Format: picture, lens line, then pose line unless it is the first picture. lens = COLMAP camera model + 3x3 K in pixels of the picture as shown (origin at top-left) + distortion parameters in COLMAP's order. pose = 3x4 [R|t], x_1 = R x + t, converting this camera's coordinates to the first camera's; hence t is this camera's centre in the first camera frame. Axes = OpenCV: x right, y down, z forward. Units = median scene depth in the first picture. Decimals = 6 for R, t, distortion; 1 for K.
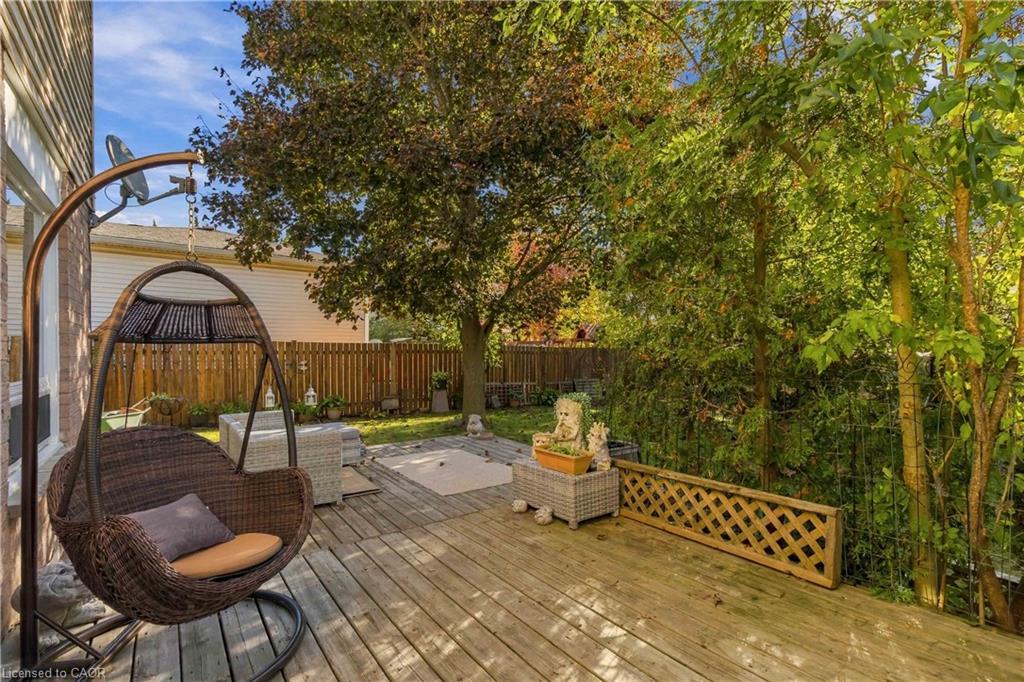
lens RADIAL K [[487.5, 0, 515.4], [0, 487.5, 342.8], [0, 0, 1]] dist [0.002752, 0.000216]
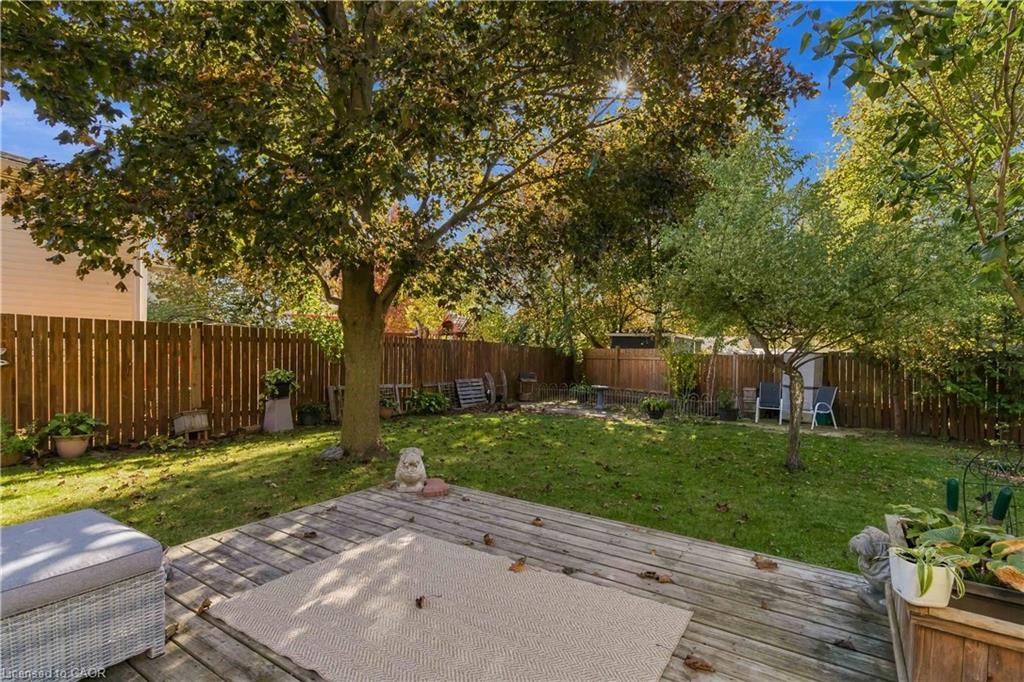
lens RADIAL K [[487.5, 0, 510.5], [0, 487.5, 348.9], [0, 0, 1]] dist [0.002752, 0.000216]
pose [[0.932447, 0.011983, 0.361108, -0.117465], [-0.015857, 0.999844, 0.007765, 0.025212], [-0.360959, -0.012966, 0.932492, 0.326105]]
